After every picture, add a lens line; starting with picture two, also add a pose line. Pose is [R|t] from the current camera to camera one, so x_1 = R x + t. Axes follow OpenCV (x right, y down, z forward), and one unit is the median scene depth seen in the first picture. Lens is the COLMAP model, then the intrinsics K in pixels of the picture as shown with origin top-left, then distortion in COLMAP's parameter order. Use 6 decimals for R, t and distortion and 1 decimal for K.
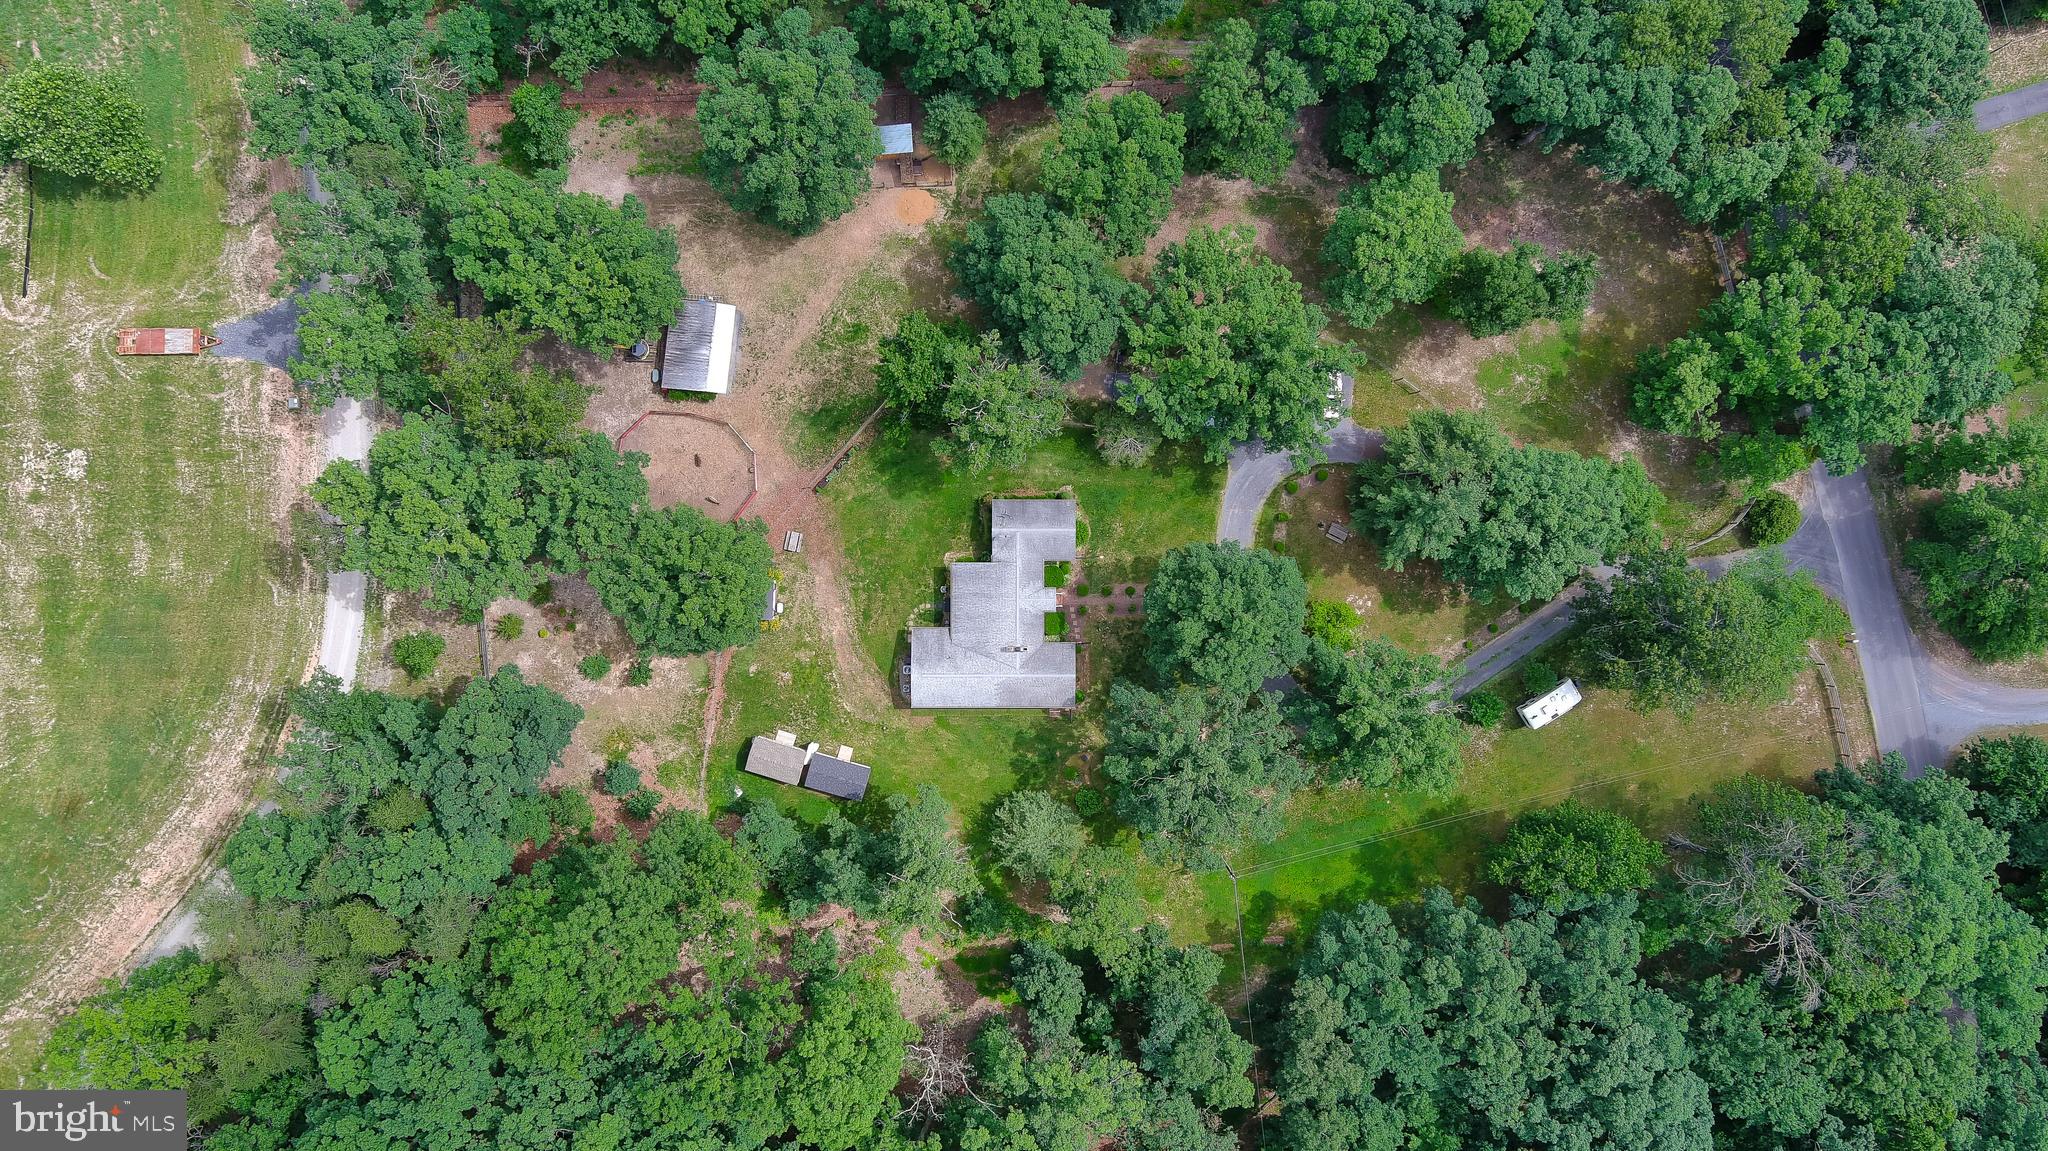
lens RADIAL K [[1602.0, 0, 1023.1], [0, 1602.0, 570.9], [0, 0, 1]] dist [0.036938, -0.031926]
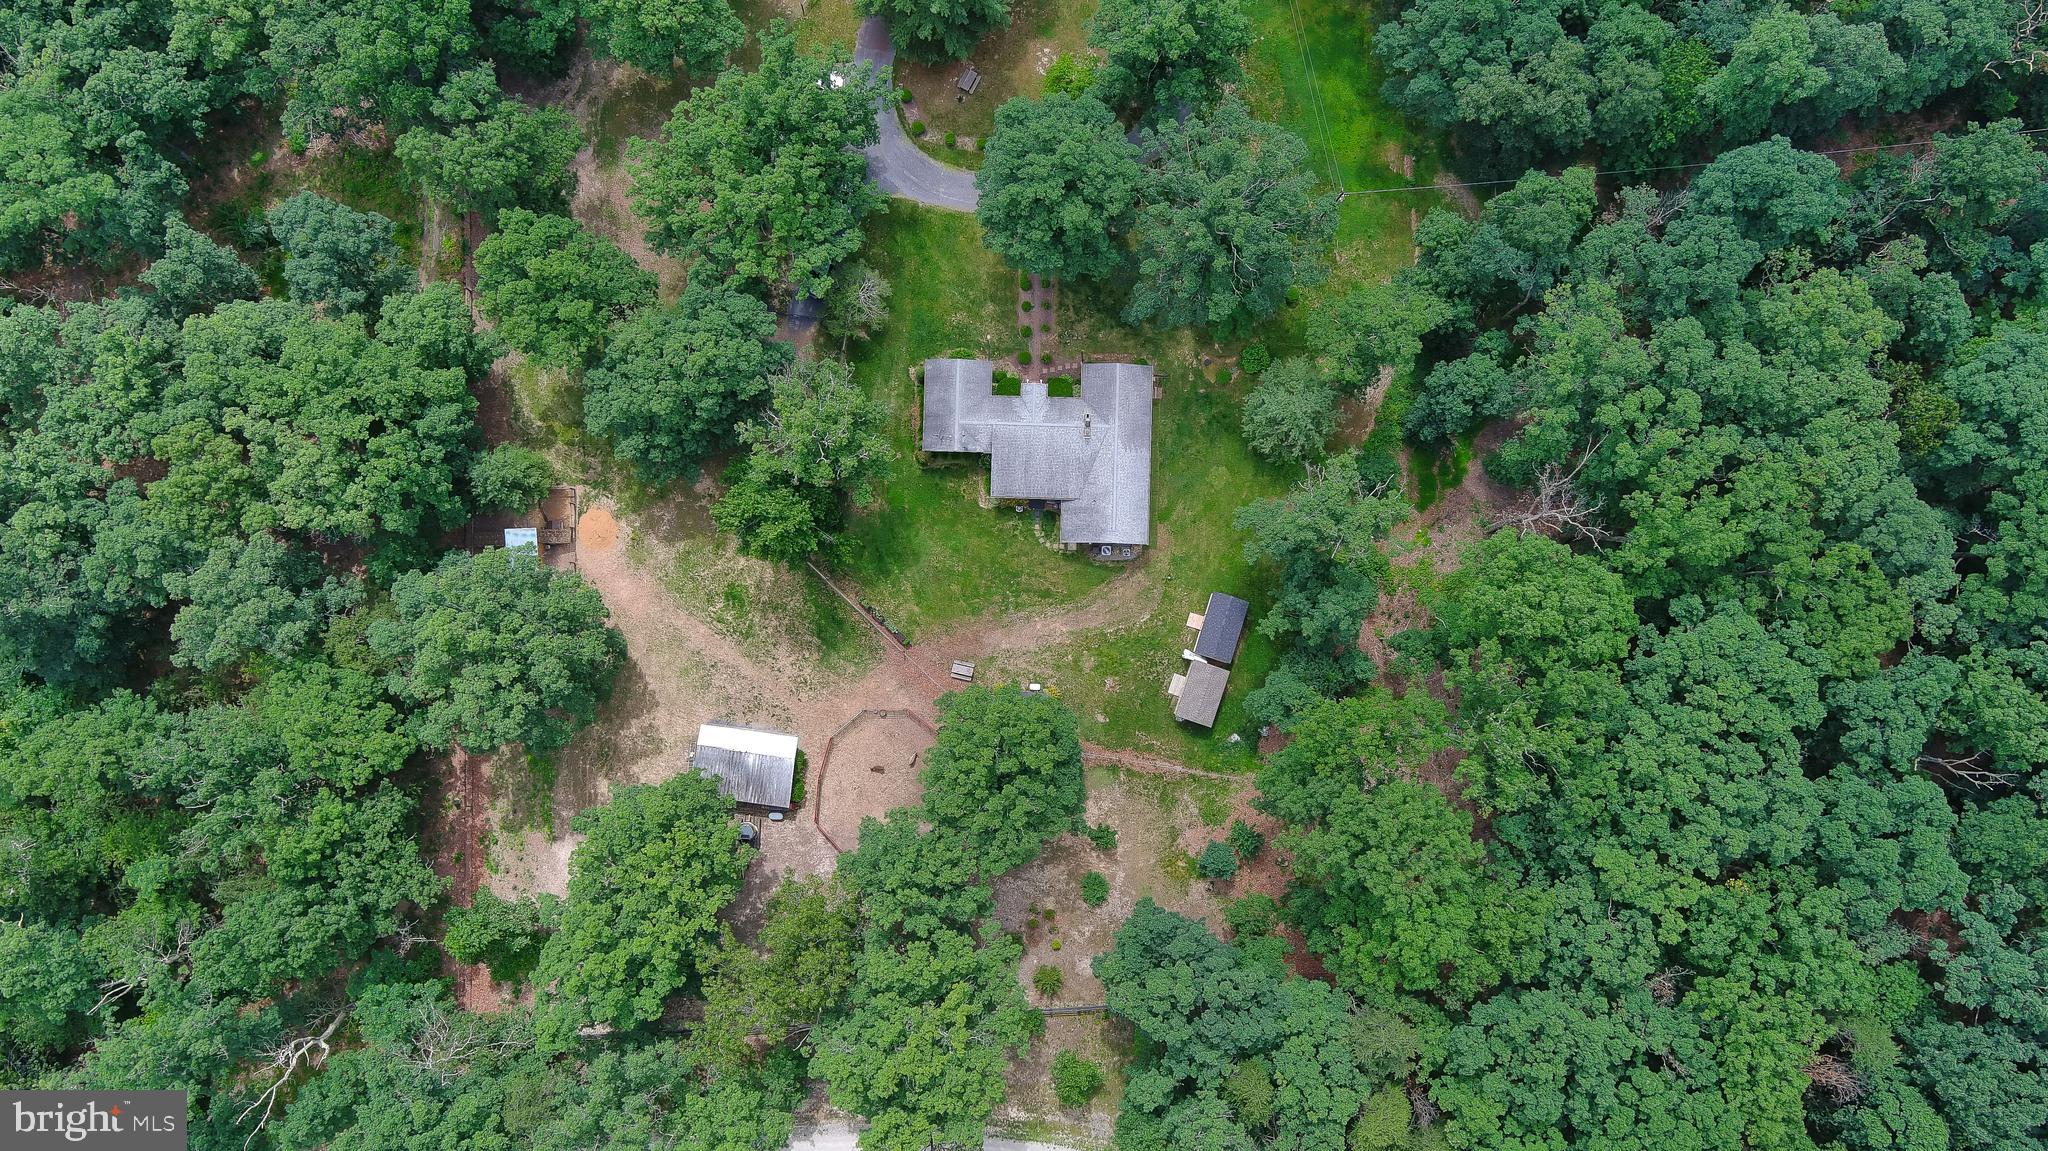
lens RADIAL K [[1602.0, 0, 1023.1], [0, 1602.0, 570.9], [0, 0, 1]] dist [0.036938, -0.031926]
pose [[0.026611, -0.999497, 0.017234, -0.109581], [0.999427, 0.026962, 0.020462, -0.004419], [-0.020916, 0.016679, 0.999642, 0.094301]]
